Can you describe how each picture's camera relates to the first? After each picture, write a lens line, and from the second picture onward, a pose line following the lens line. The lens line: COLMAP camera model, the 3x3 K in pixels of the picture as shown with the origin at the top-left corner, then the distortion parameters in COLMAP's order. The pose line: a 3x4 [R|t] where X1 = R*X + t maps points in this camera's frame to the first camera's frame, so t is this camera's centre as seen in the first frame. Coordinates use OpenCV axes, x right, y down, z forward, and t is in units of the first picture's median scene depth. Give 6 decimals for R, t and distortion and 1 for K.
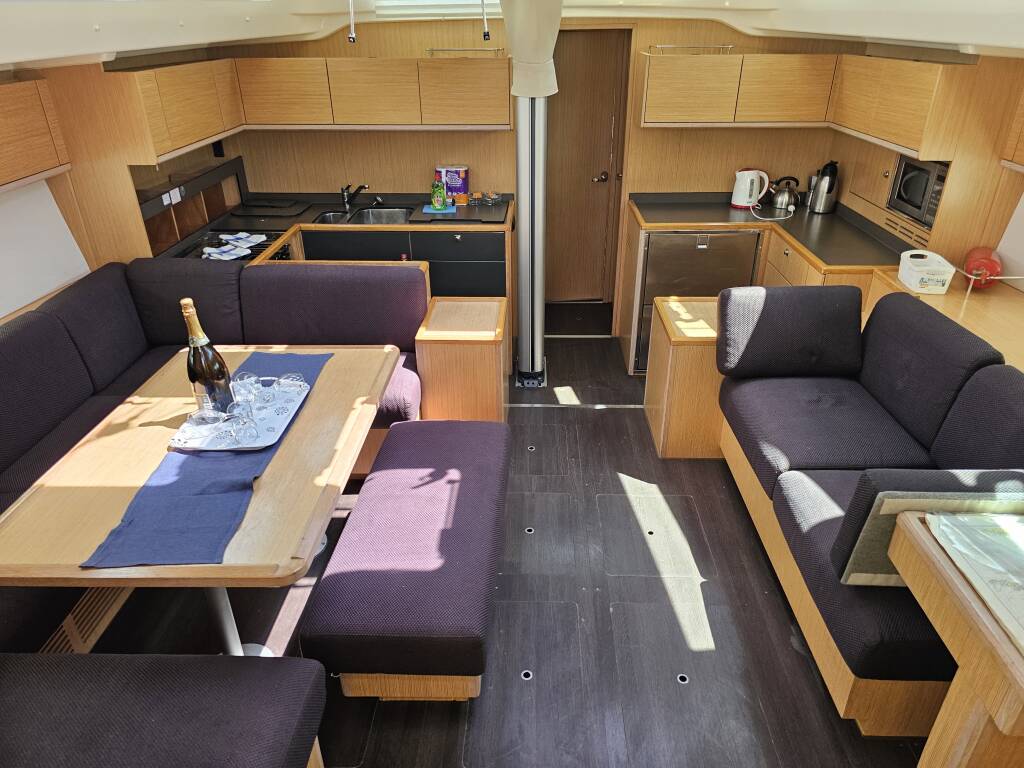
lens RADIAL K [[692.7, 0, 520.4], [0, 692.7, 386.9], [0, 0, 1]] dist [0.069741, -0.065450]
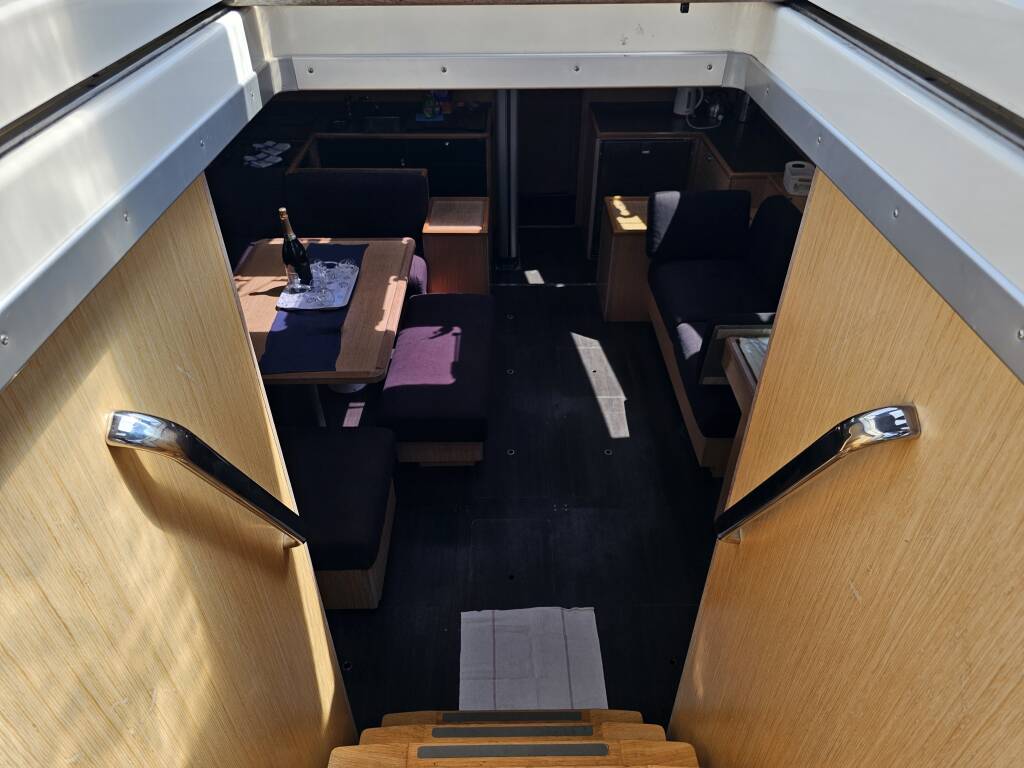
lens RADIAL K [[710.6, 0, 509.1], [0, 710.6, 420.2], [0, 0, 1]] dist [0.023837, -0.001117]
pose [[0.999618, -0.012504, 0.024664, -0.023591], [0.007369, 0.980131, 0.198216, 0.014763], [-0.026653, -0.197959, 0.979848, -0.417659]]
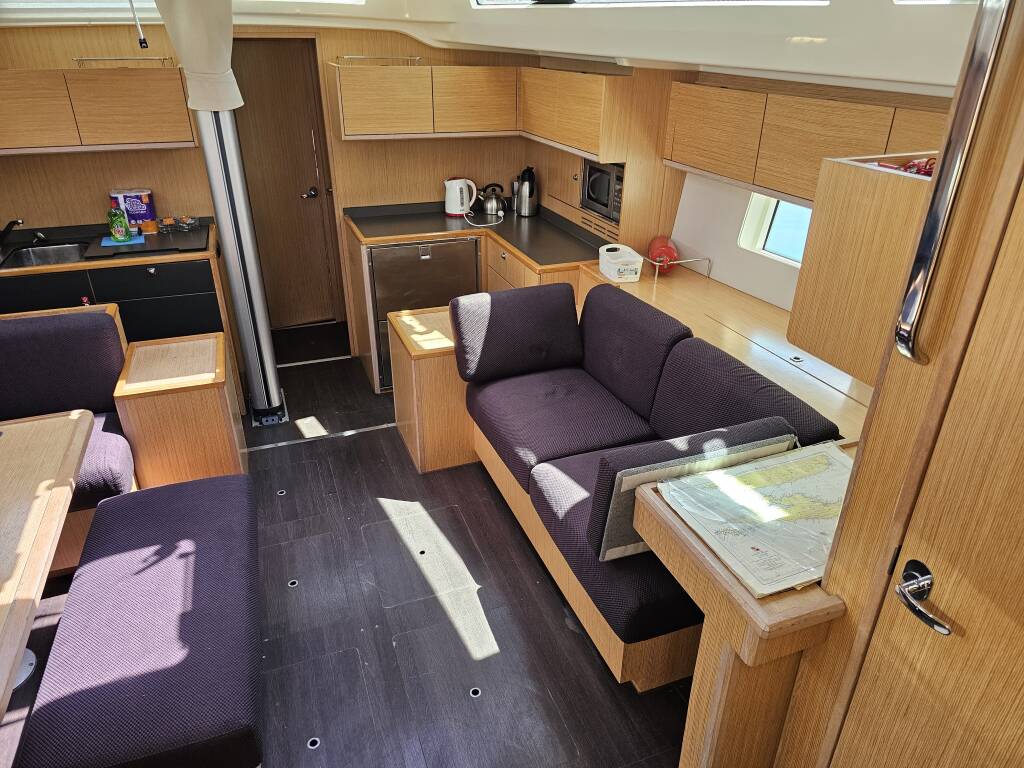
lens RADIAL K [[690.1, 0, 517.2], [0, 690.1, 395.1], [0, 0, 1]] dist [0.074834, -0.071322]
pose [[0.926130, -0.162783, 0.340272, 0.013389], [0.163575, 0.986173, 0.026569, -0.012111], [-0.339893, 0.031053, 0.939951, 0.025619]]
